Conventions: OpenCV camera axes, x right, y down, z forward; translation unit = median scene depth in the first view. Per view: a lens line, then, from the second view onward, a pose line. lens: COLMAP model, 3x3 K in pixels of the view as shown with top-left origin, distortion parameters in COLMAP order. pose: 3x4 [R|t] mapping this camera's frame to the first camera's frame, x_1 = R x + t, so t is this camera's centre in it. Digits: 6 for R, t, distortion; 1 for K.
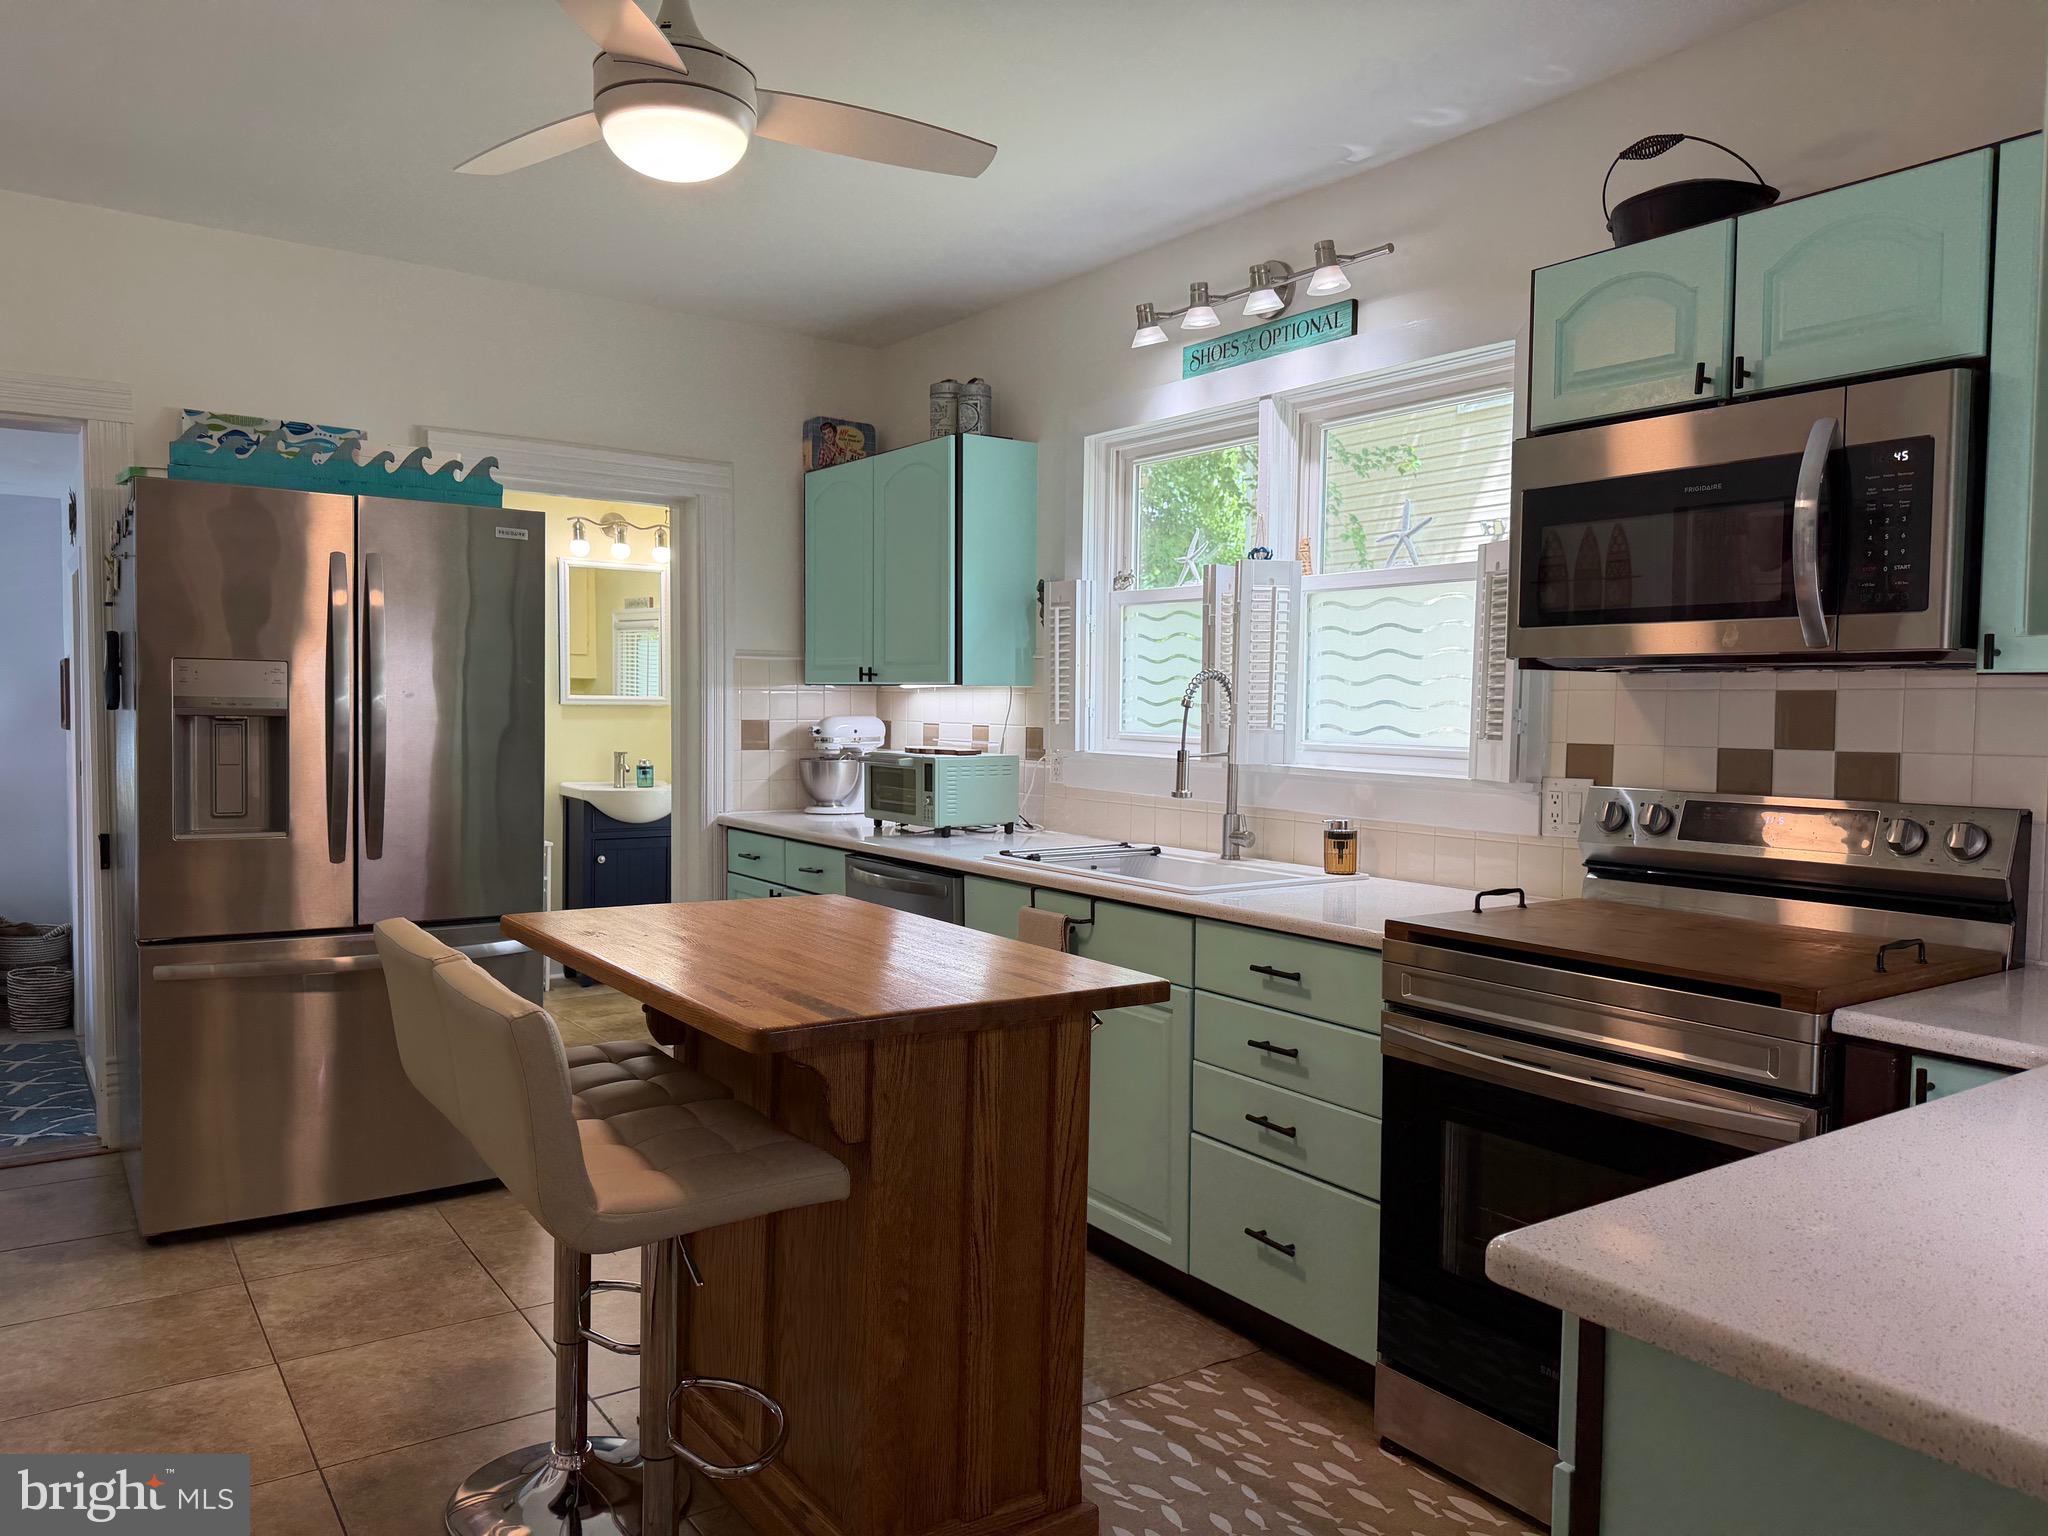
lens RADIAL K [[1446.6, 0, 1011.3], [0, 1446.6, 777.2], [0, 0, 1]] dist [0.096258, -0.159811]
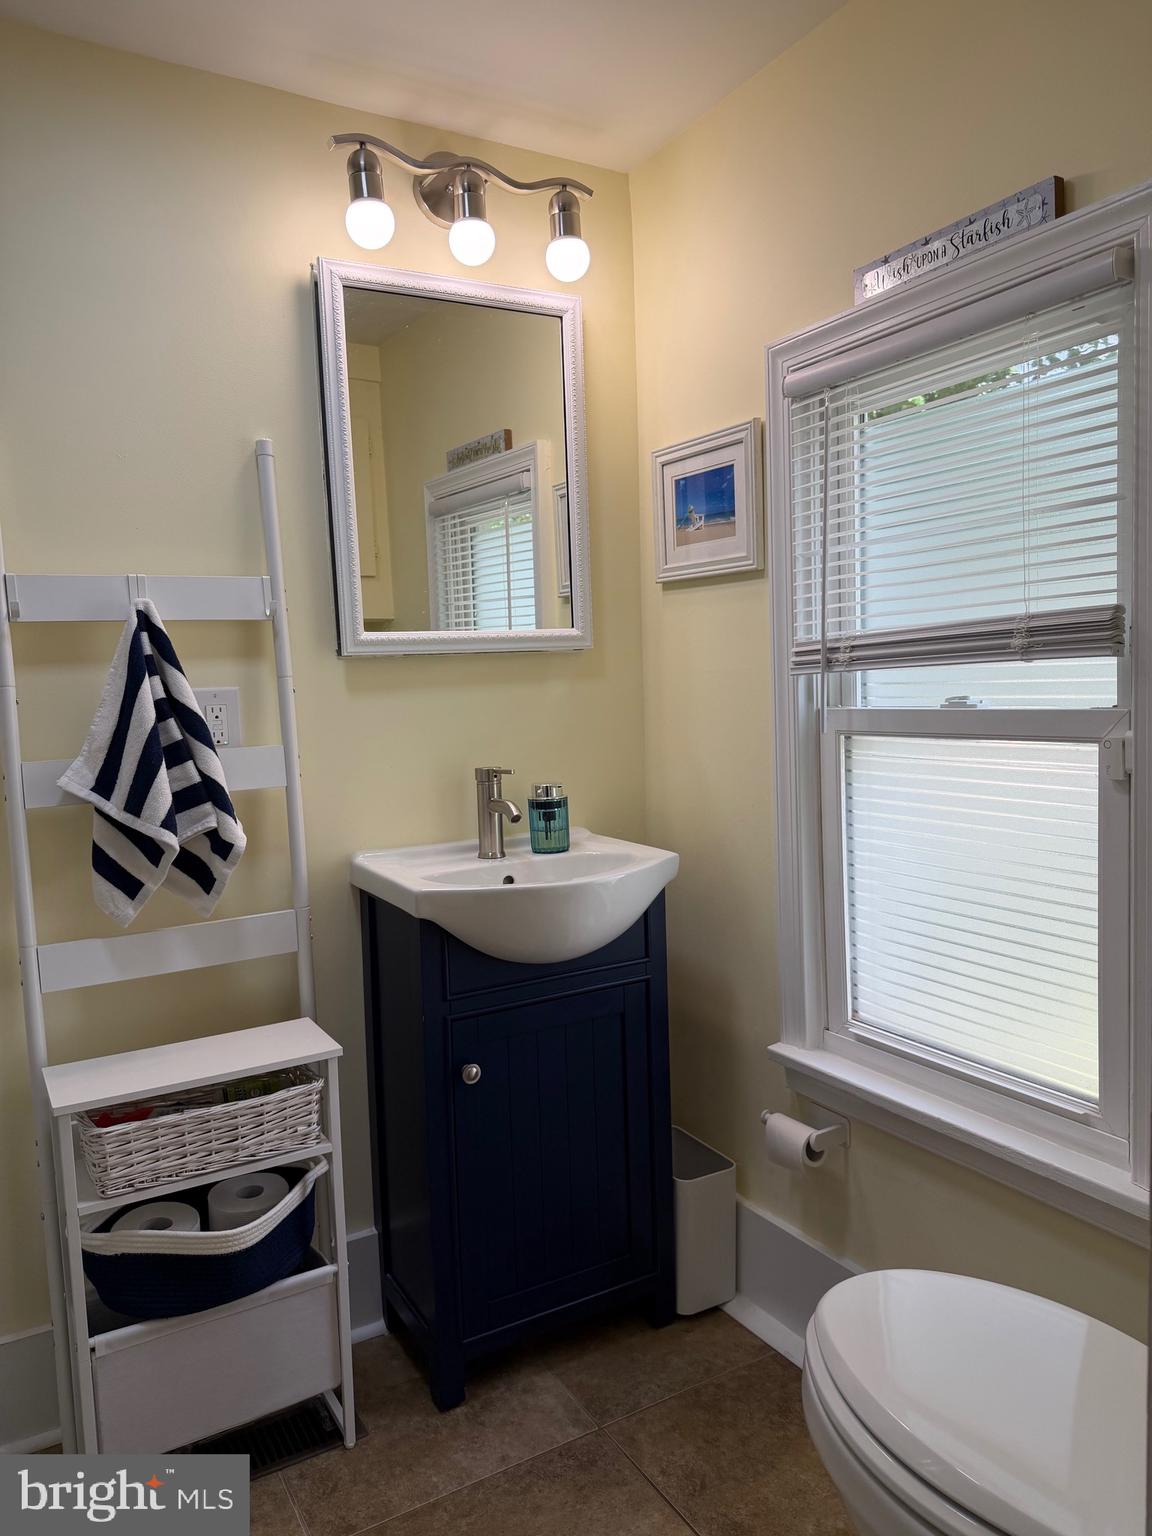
lens RADIAL K [[1084.9, 0, 571.8], [0, 1084.9, 769.1], [0, 0, 1]] dist [0.096258, -0.159811]
pose [[0.995599, -0.045238, -0.082071, -0.427783], [0.048347, 0.998171, 0.036295, -0.052226], [0.080279, -0.040103, 0.995965, 1.355948]]
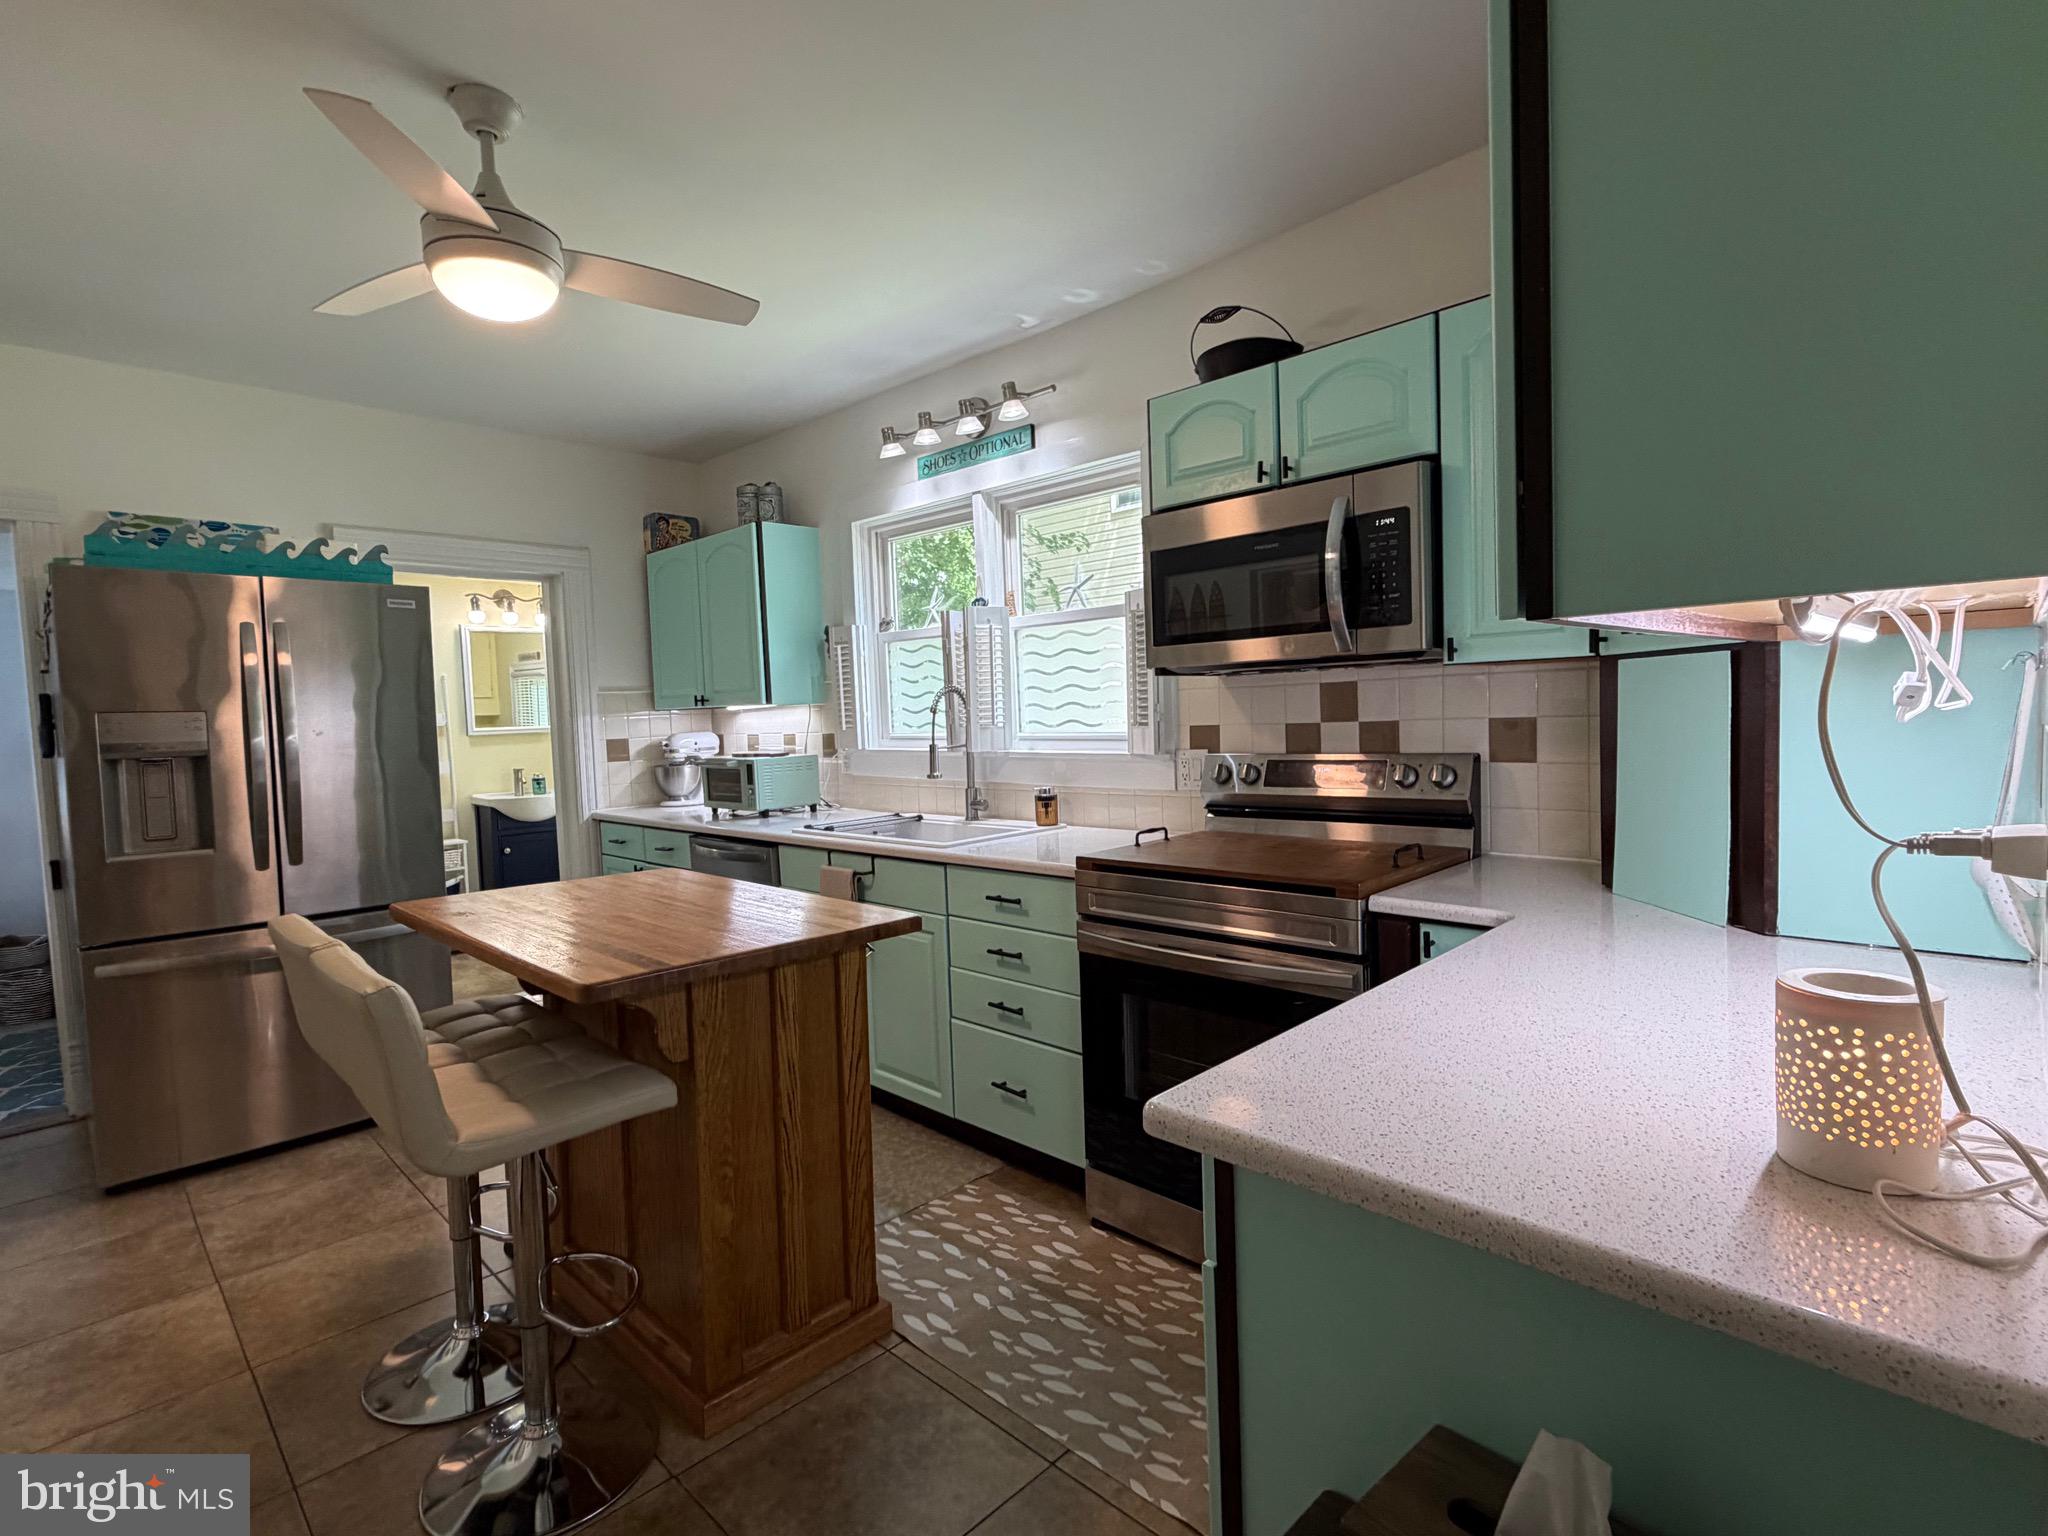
lens RADIAL K [[990.3, 0, 1017.8], [0, 990.3, 769.0], [0, 0, 1]] dist [-0.004025, -0.001343]
pose [[0.981402, -0.057645, 0.183105, 0.025928], [0.057000, 0.998336, 0.008788, 0.001473], [-0.183307, 0.001813, 0.983054, 0.056282]]
